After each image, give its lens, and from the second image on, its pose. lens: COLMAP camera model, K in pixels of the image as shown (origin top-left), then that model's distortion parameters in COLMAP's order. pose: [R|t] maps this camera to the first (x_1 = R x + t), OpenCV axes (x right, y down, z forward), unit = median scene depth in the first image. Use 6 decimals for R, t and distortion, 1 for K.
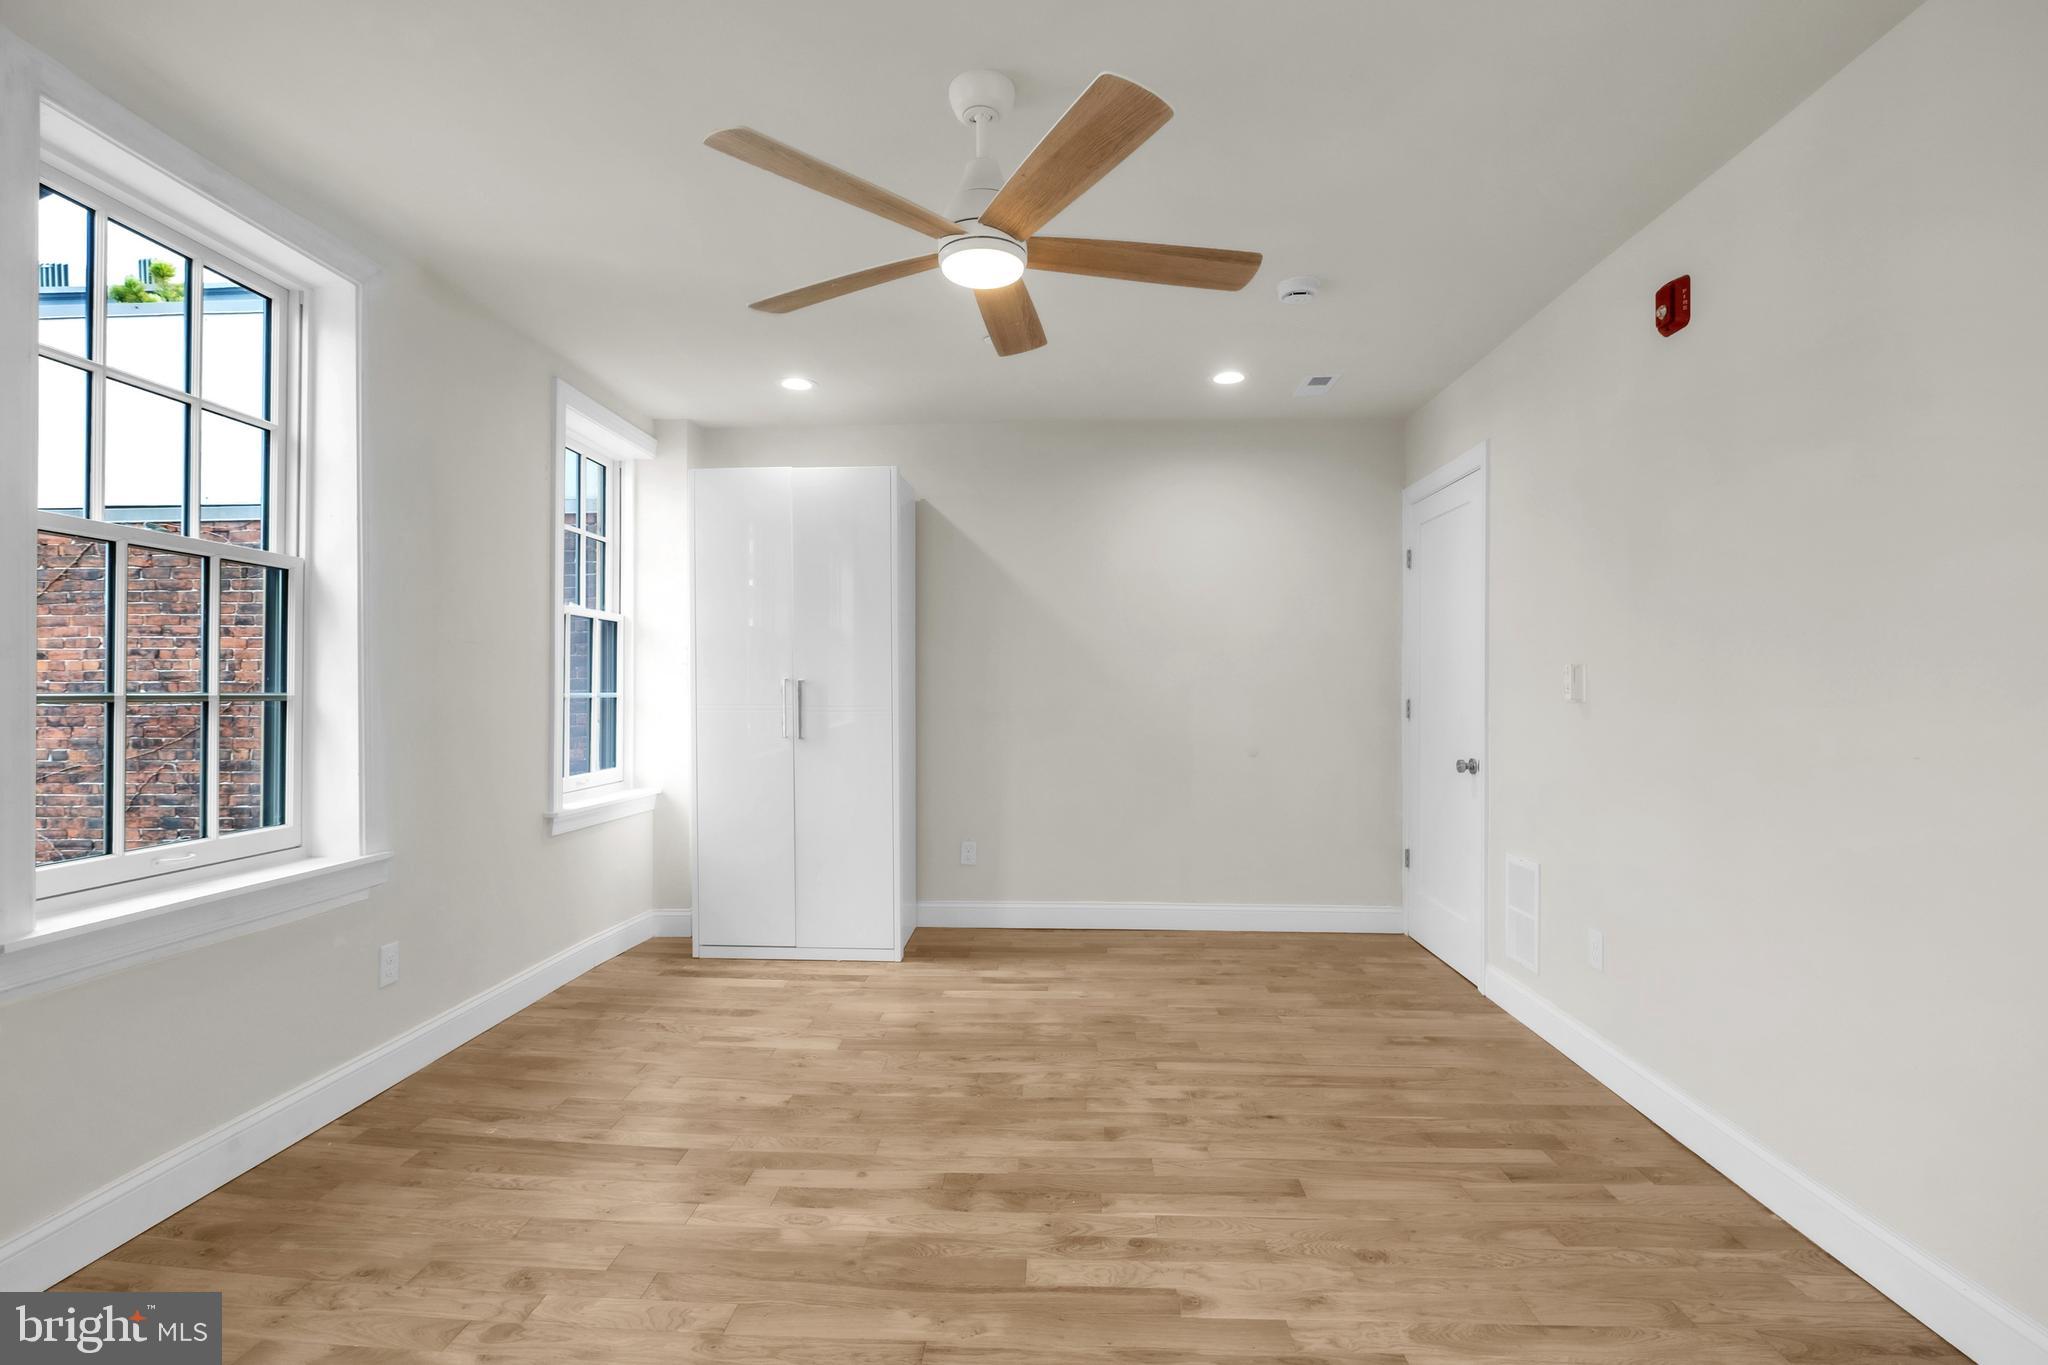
lens RADIAL K [[935.4, 0, 1024.0], [0, 935.4, 682.5], [0, 0, 1]] dist [-0.002631, -0.000979]
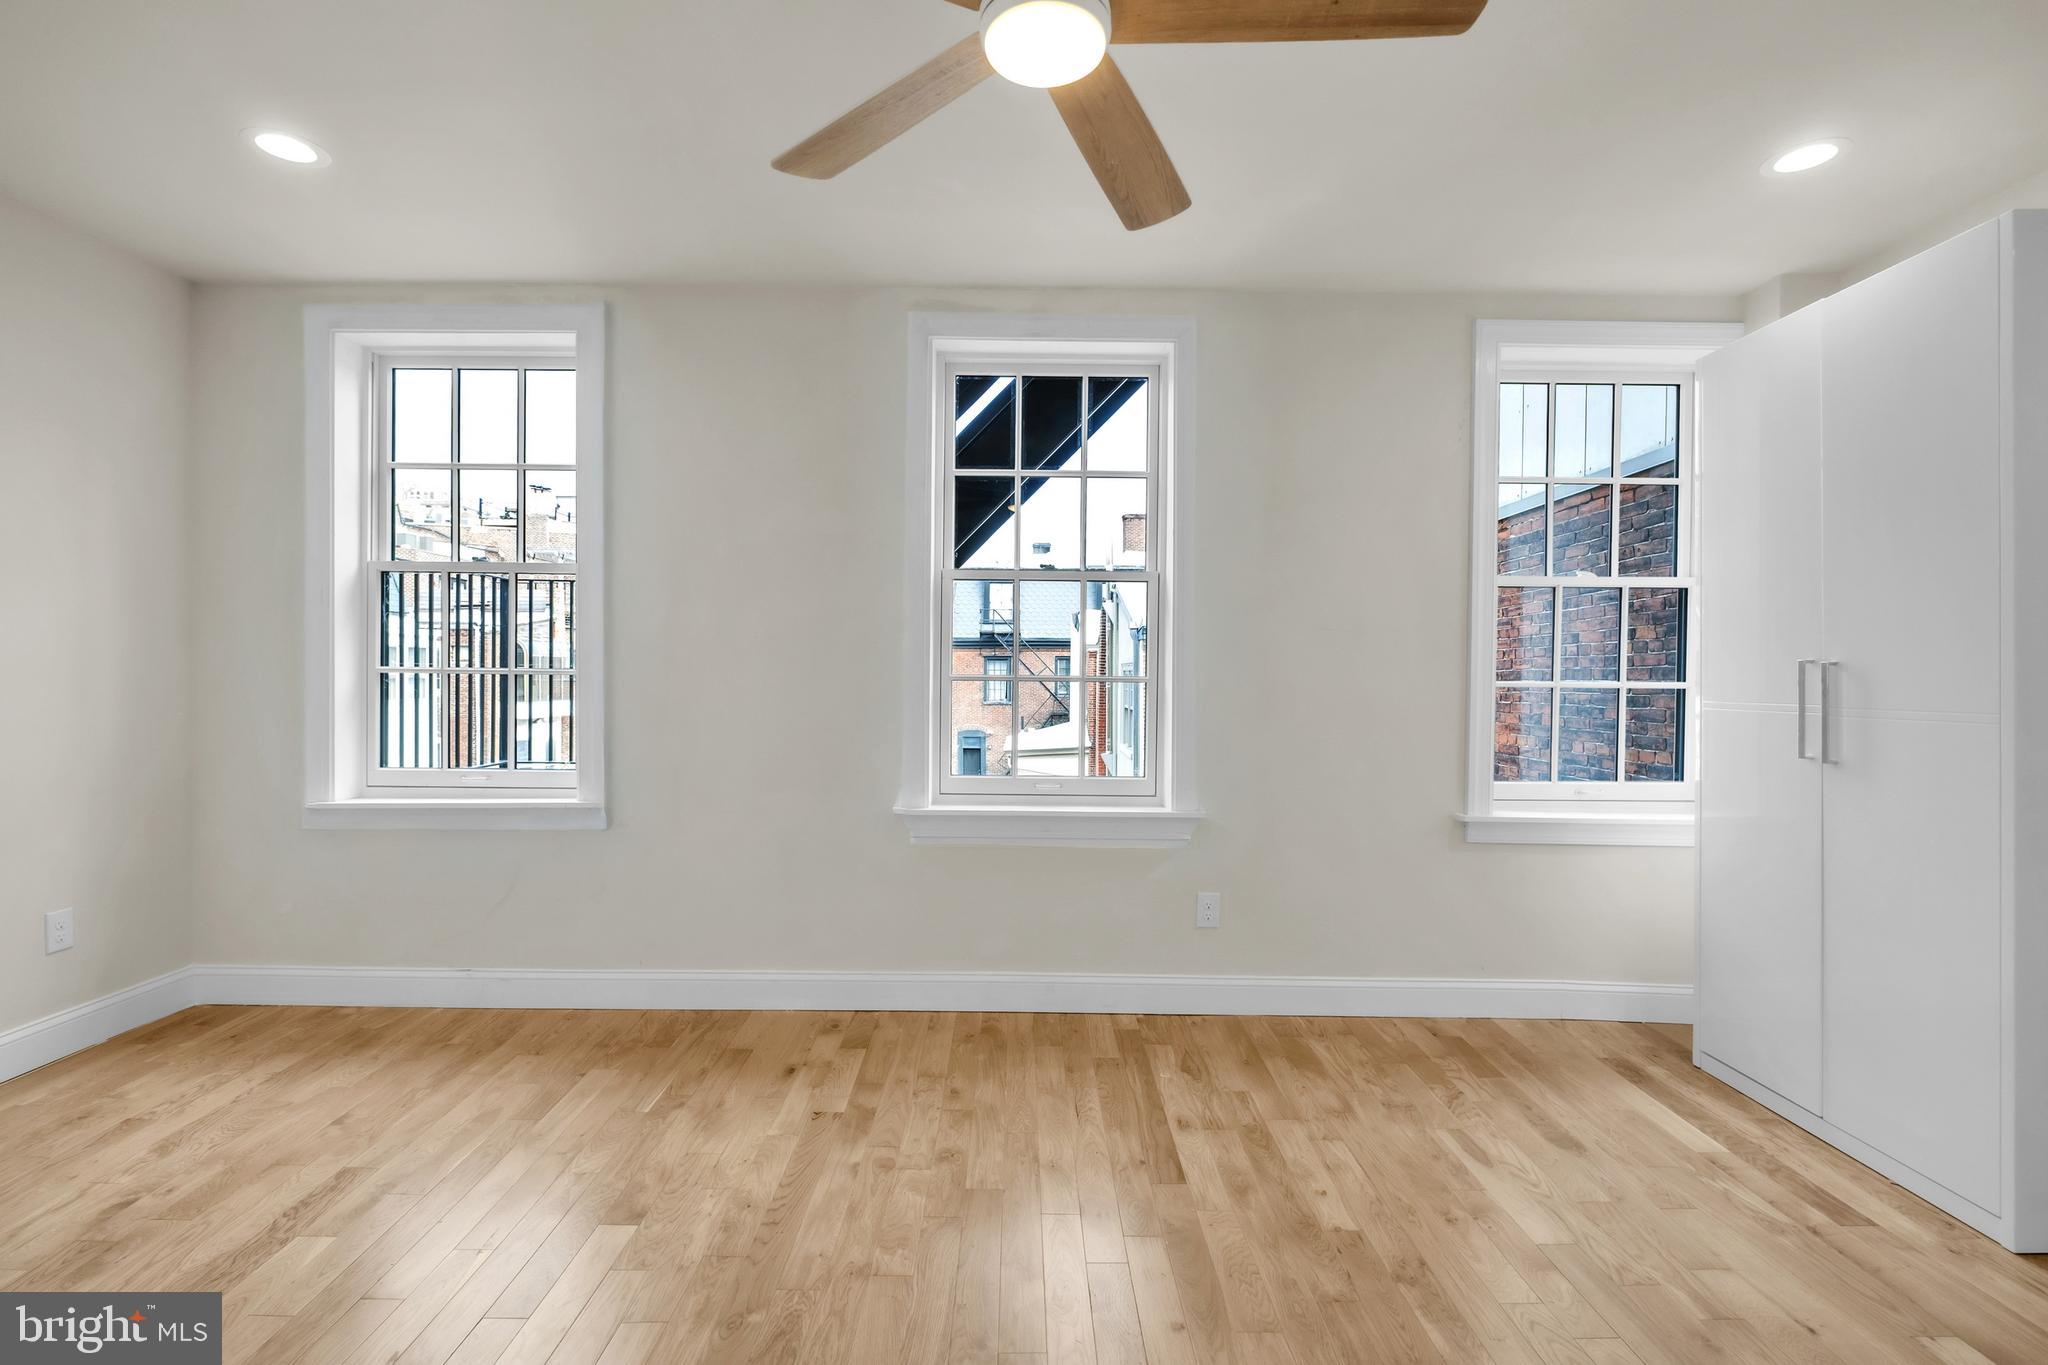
lens RADIAL K [[935.4, 0, 1024.0], [0, 935.4, 682.5], [0, 0, 1]] dist [-0.002631, -0.000979]
pose [[0.043384, 0.010321, -0.999005, 0.406612], [0.000948, 0.999946, 0.010372, 0.003998], [0.999058, -0.001397, 0.043372, 0.615297]]
